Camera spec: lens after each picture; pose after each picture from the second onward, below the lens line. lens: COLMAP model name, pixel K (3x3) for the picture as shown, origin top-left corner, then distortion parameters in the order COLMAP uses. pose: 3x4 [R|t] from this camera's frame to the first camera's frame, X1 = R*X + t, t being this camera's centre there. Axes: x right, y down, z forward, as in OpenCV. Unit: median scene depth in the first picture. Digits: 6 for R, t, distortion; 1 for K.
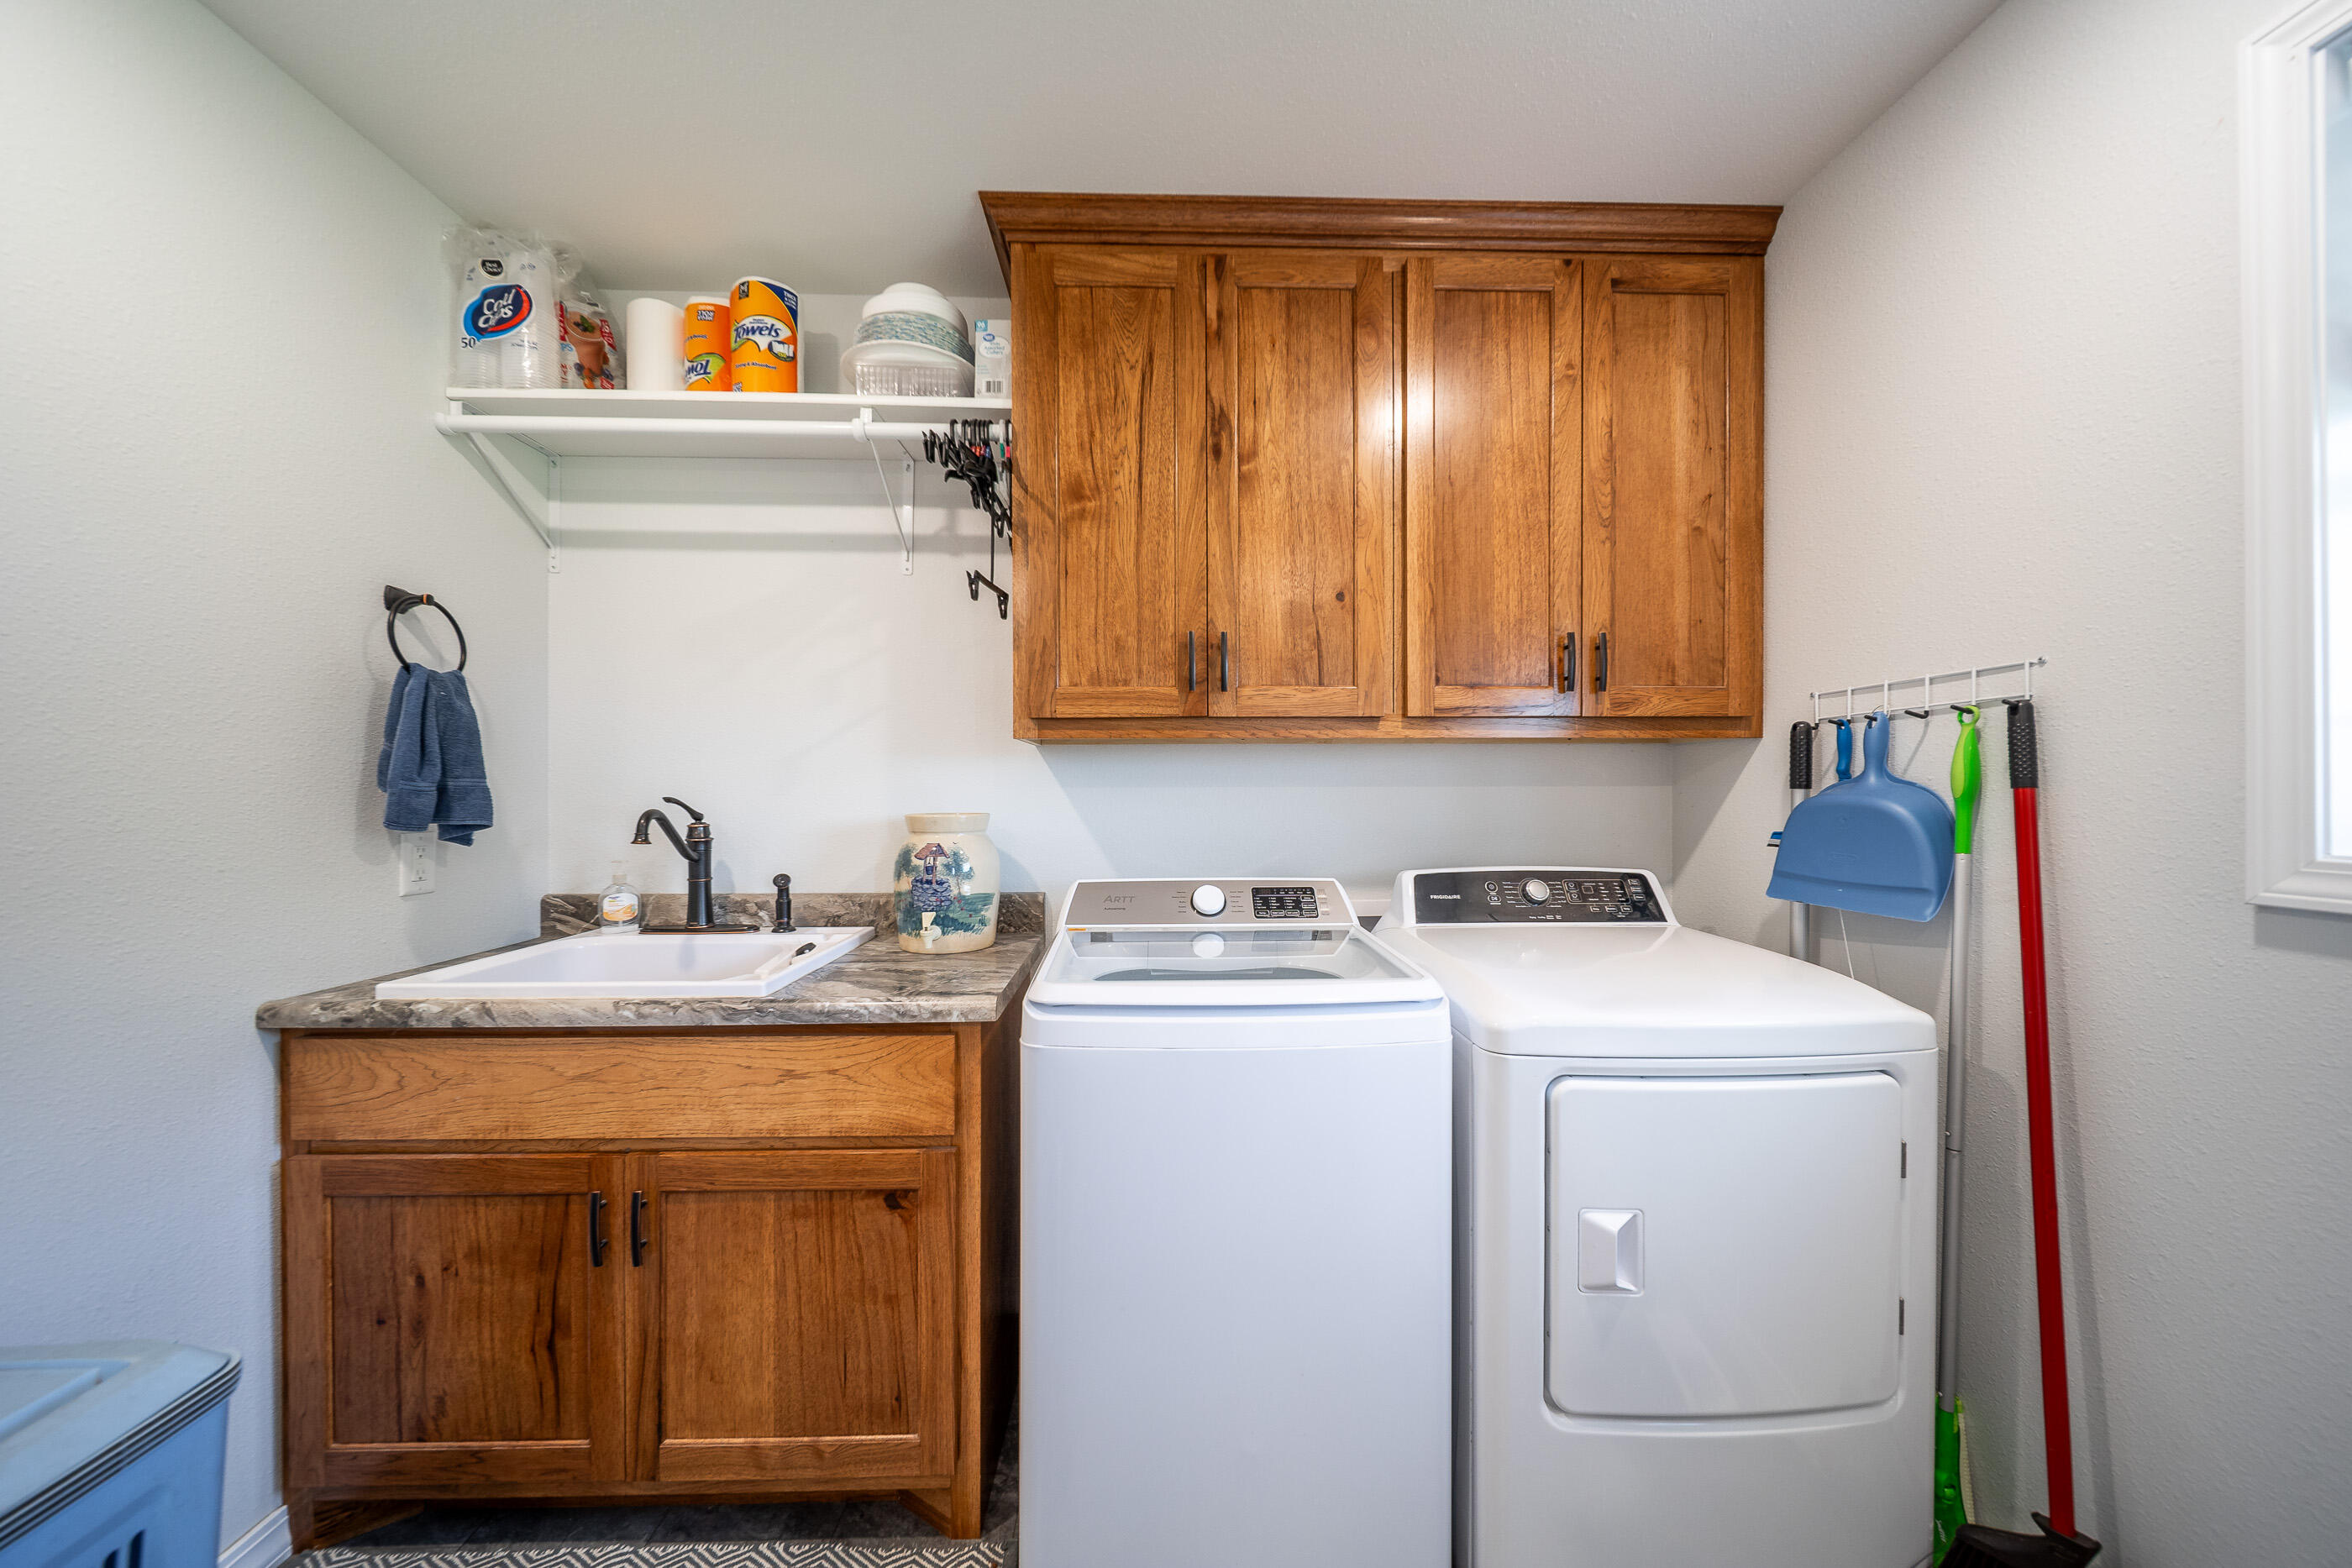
lens RADIAL K [[818.0, 0, 1181.3], [0, 818.0, 789.4], [0, 0, 1]] dist [-0.001849, -0.000676]
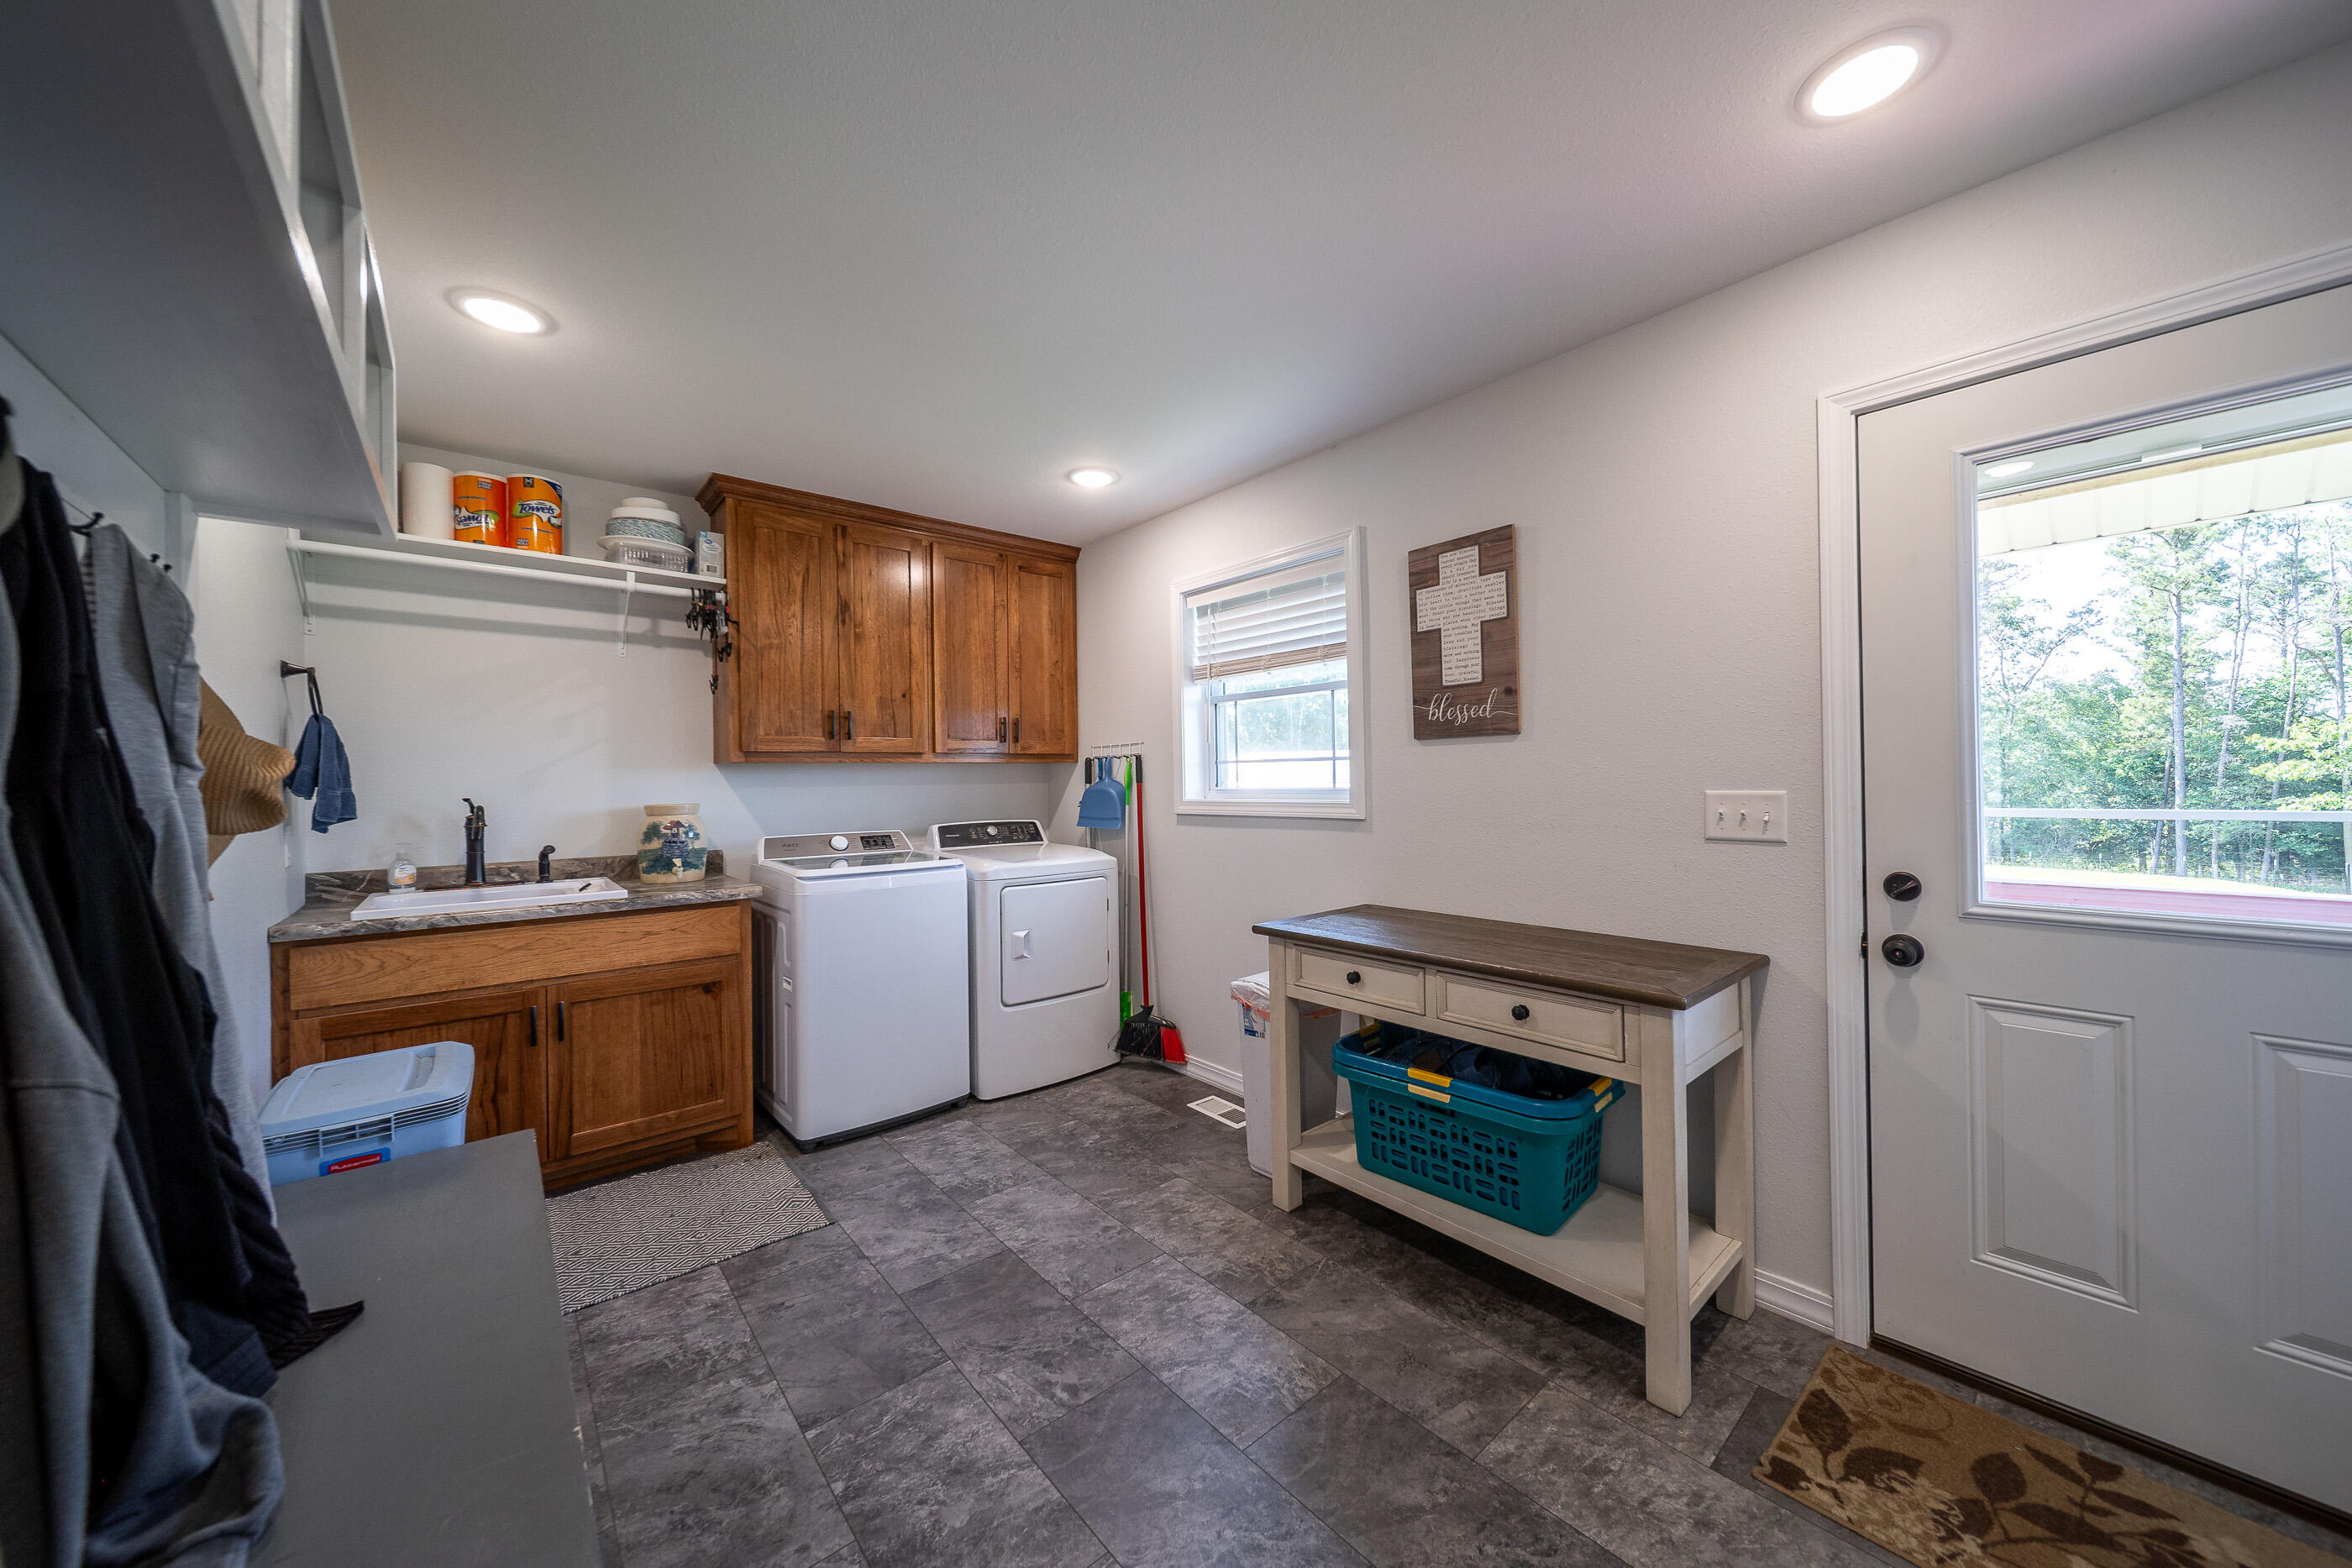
lens RADIAL K [[818.0, 0, 1184.3], [0, 818.0, 777.7], [0, 0, 1]] dist [-0.001849, -0.000676]
pose [[0.784031, -0.008433, 0.620664, -0.556627], [0.015156, 0.999870, -0.005560, -0.000381], [-0.620537, 0.013766, 0.784057, -1.116467]]
